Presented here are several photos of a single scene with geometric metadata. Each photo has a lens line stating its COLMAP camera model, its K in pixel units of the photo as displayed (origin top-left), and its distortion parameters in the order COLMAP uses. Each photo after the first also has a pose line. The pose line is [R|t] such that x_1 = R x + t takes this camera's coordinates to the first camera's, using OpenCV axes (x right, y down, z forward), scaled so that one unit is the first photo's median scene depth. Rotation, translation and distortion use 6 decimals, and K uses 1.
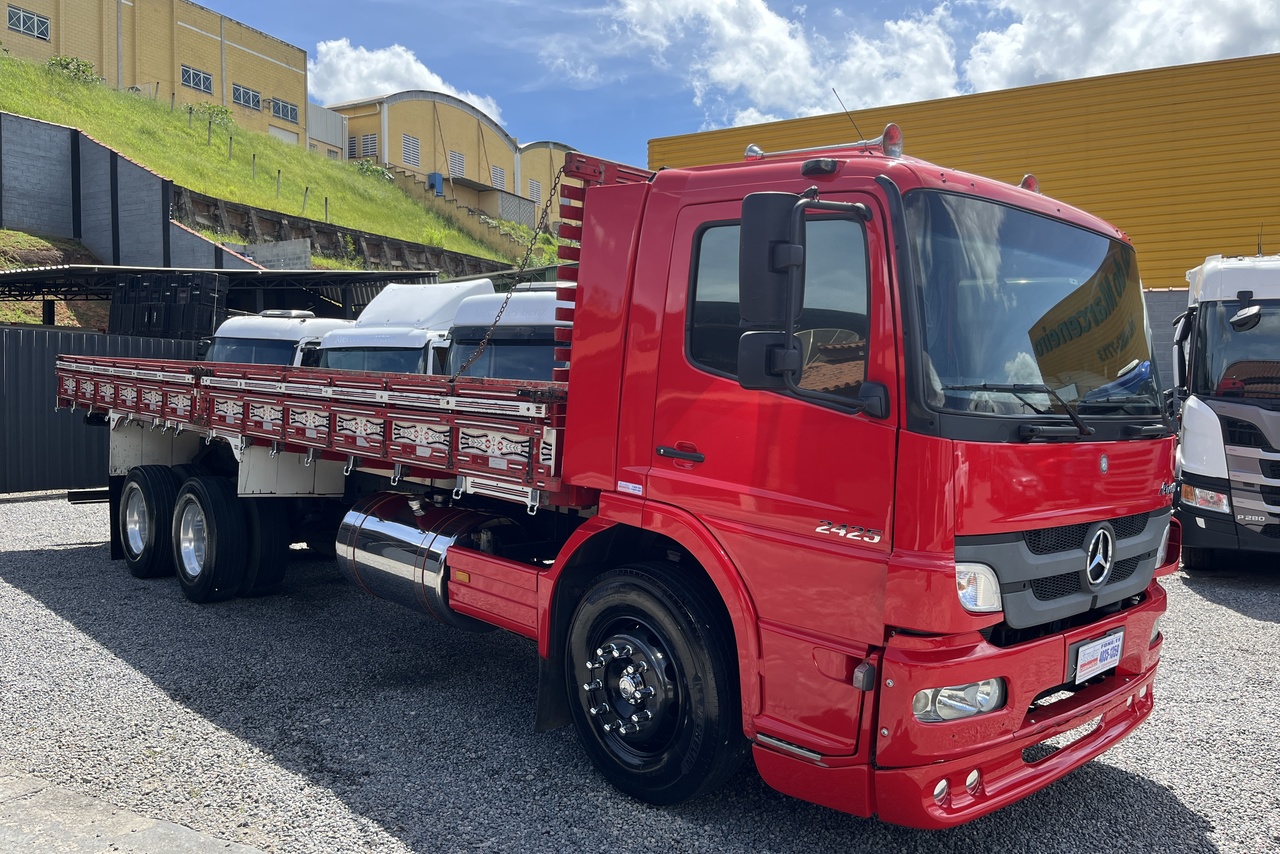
lens RADIAL K [[1007.7, 0, 640.0], [0, 1007.7, 427.0], [0, 0, 1]] dist [0.056881, -0.123216]
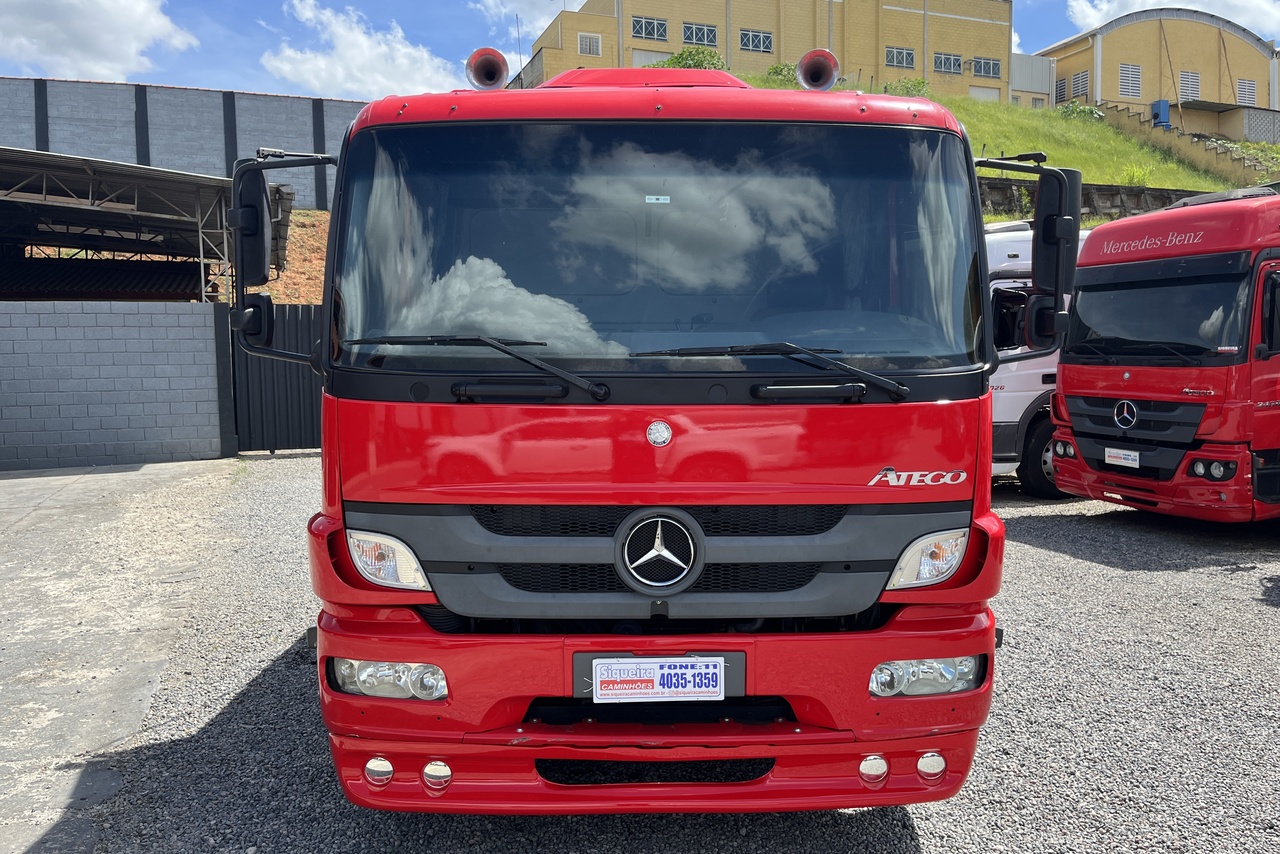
lens RADIAL K [[1007.7, 0, 640.0], [0, 1007.7, 427.0], [0, 0, 1]] dist [0.056881, -0.123216]
pose [[0.697058, 0.031988, -0.716301, 0.138613], [-0.005029, 0.999198, 0.039728, 0.000012], [0.716997, -0.024091, 0.696660, 0.063616]]
